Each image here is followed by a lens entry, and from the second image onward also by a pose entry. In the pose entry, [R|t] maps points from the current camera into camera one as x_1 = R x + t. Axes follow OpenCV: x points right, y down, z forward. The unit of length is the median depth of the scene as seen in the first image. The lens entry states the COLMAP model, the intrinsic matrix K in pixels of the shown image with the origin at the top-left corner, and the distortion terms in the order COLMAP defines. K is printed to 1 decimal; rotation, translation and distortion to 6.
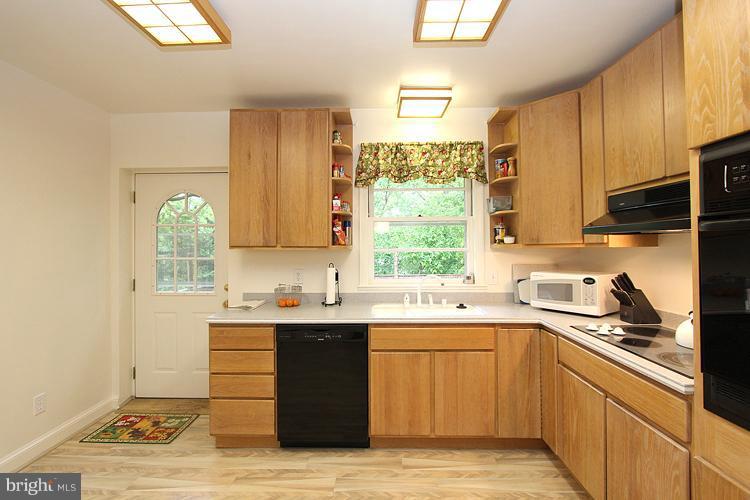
lens RADIAL K [[355.9, 0, 376.6], [0, 355.9, 239.1], [0, 0, 1]] dist [-0.017060, 0.002200]
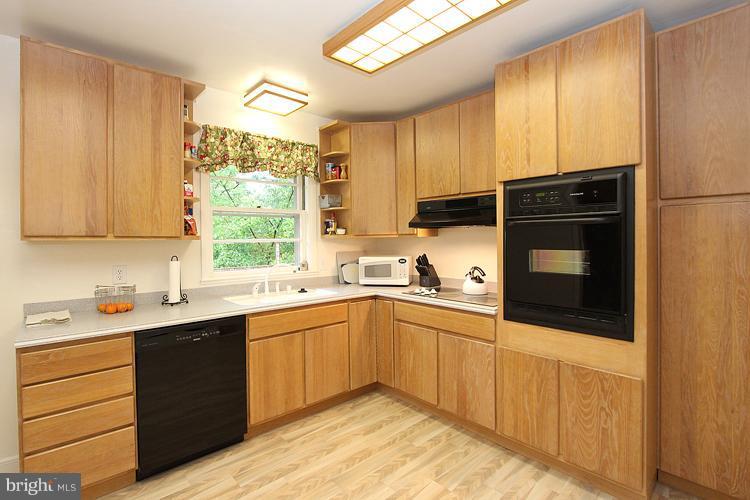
lens RADIAL K [[355.9, 0, 376.7], [0, 355.9, 238.3], [0, 0, 1]] dist [-0.017060, 0.002200]
pose [[0.726998, -0.001945, 0.686637, -0.404331], [-0.007693, 0.999910, 0.010977, 0.012062], [-0.686596, -0.013262, 0.726918, 0.036244]]
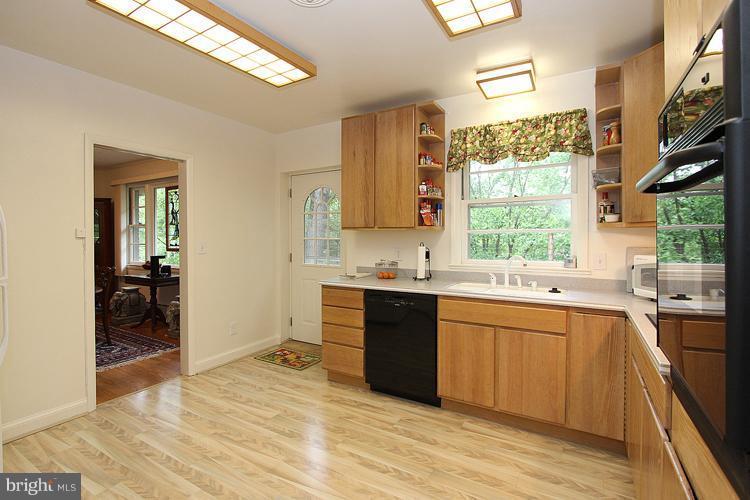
lens RADIAL K [[366.8, 0, 356.2], [0, 366.8, 237.8], [0, 0, 1]] dist [-0.011456, -0.000311]
pose [[0.854815, 0.006286, -0.518895, 0.327899], [0.006034, 0.999739, 0.022051, 0.029529], [0.518898, -0.021980, 0.854553, -0.099447]]
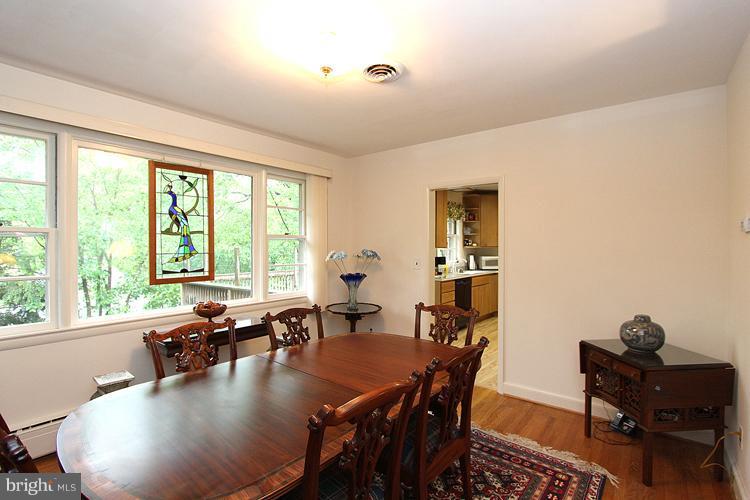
lens RADIAL K [[366.8, 0, 378.3], [0, 366.8, 249.9], [0, 0, 1]] dist [-0.011456, -0.000311]
pose [[0.596780, -0.000388, 0.802405, -2.391611], [-0.013270, 0.999858, 0.010353, 0.021933], [-0.802296, -0.016826, 0.596690, -0.044150]]
